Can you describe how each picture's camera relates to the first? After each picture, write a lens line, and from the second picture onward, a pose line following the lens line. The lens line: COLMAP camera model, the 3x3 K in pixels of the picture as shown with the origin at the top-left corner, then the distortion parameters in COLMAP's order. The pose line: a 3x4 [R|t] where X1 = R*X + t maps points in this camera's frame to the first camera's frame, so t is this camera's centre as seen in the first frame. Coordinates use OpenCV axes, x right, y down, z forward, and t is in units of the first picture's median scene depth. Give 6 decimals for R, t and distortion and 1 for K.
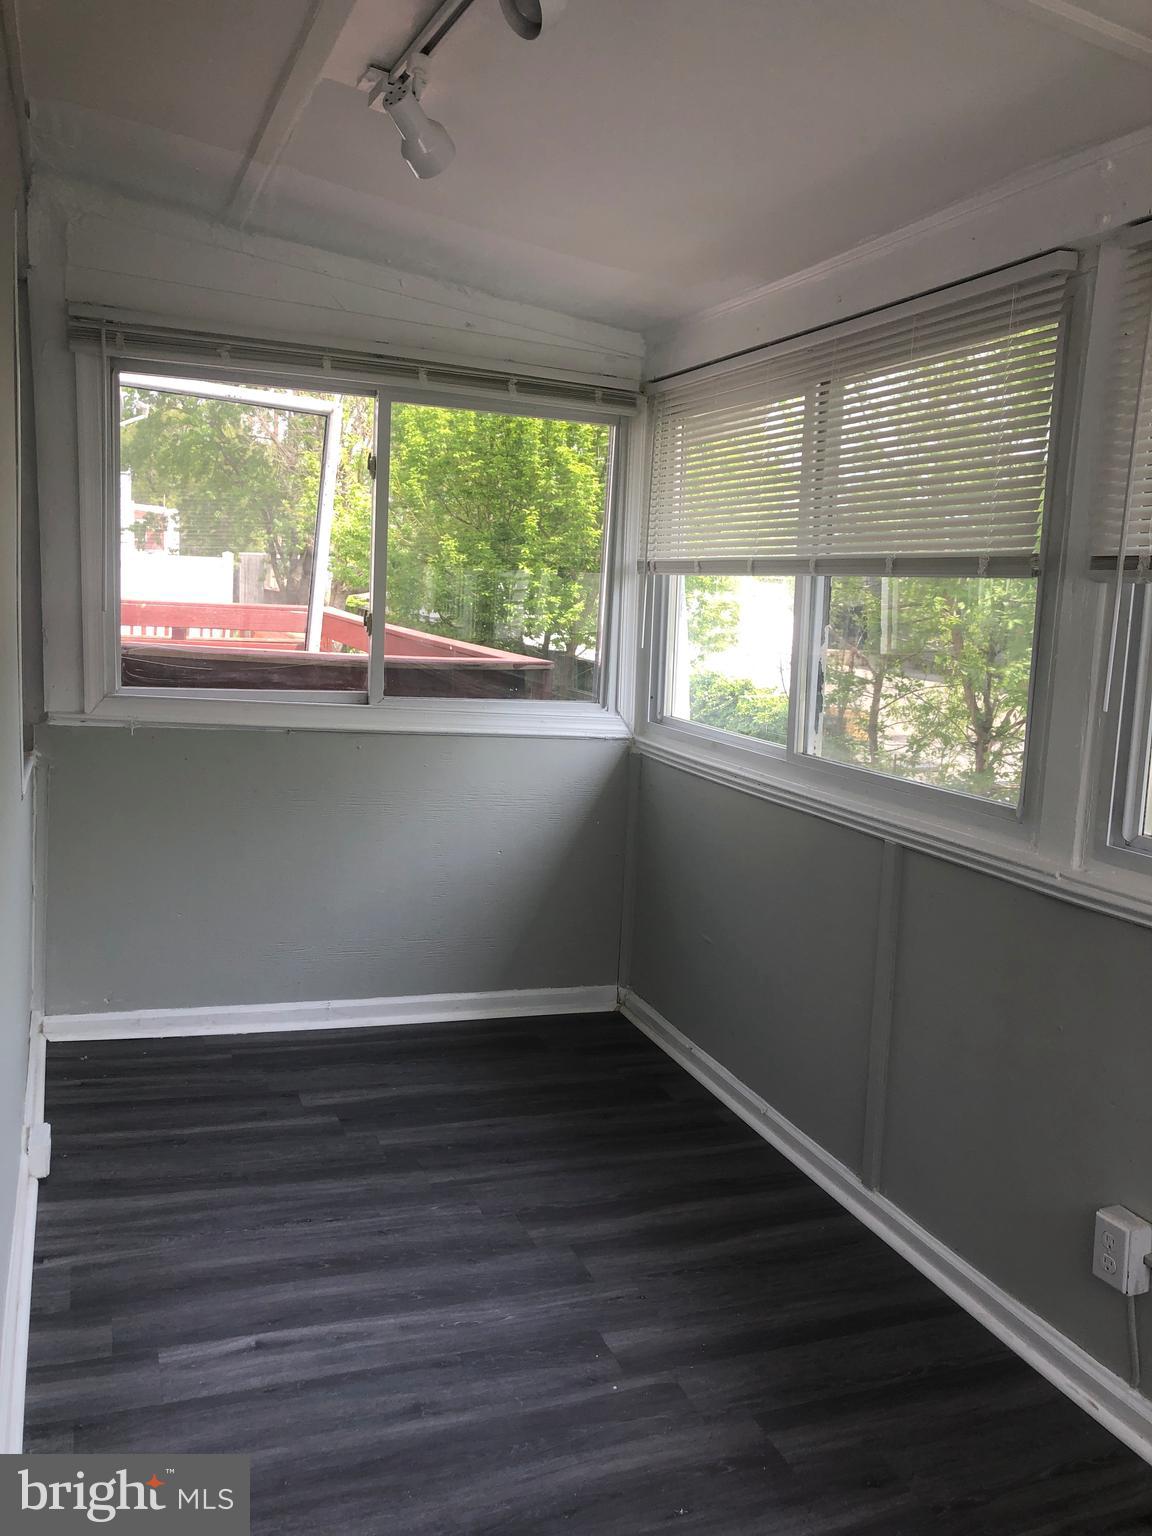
lens RADIAL K [[1279.9, 0, 573.1], [0, 1279.9, 772.1], [0, 0, 1]] dist [0.060519, -0.010197]
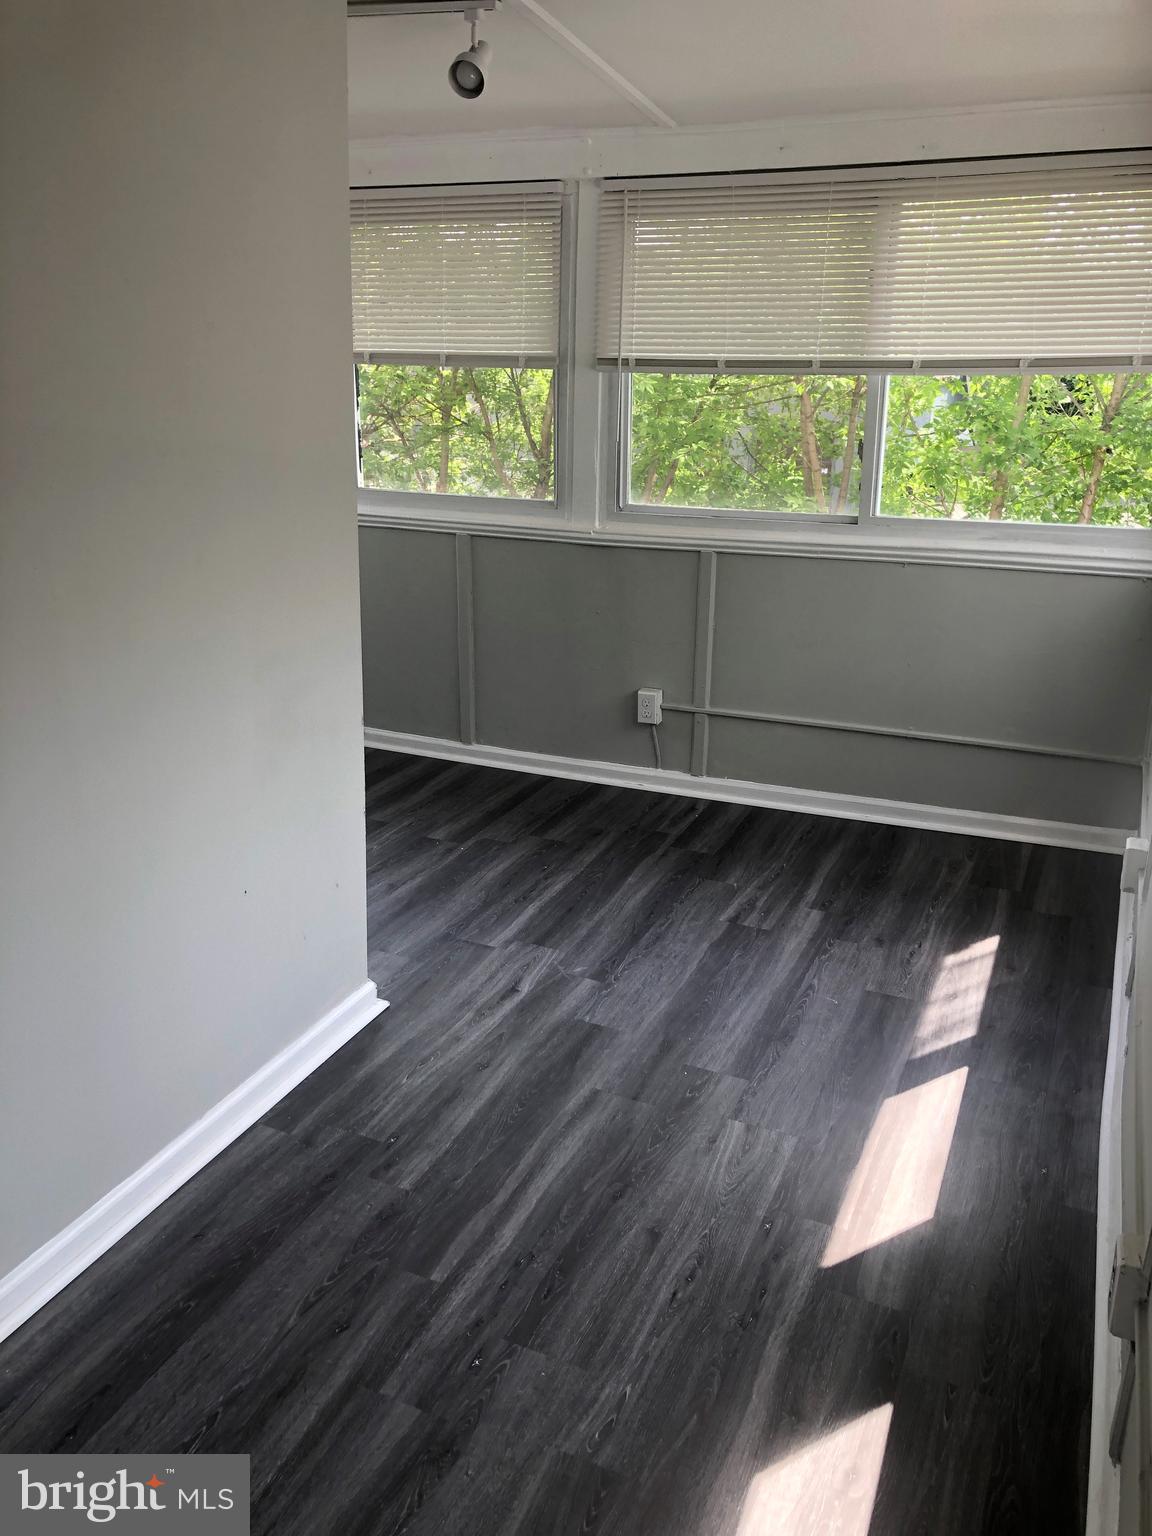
lens RADIAL K [[1279.9, 0, 578.4], [0, 1279.9, 766.3], [0, 0, 1]] dist [0.060519, -0.010197]
pose [[0.694184, -0.253778, 0.673576, -1.008808], [0.119778, 0.963466, 0.239554, -0.042280], [-0.709762, -0.085615, 0.699220, -0.345078]]
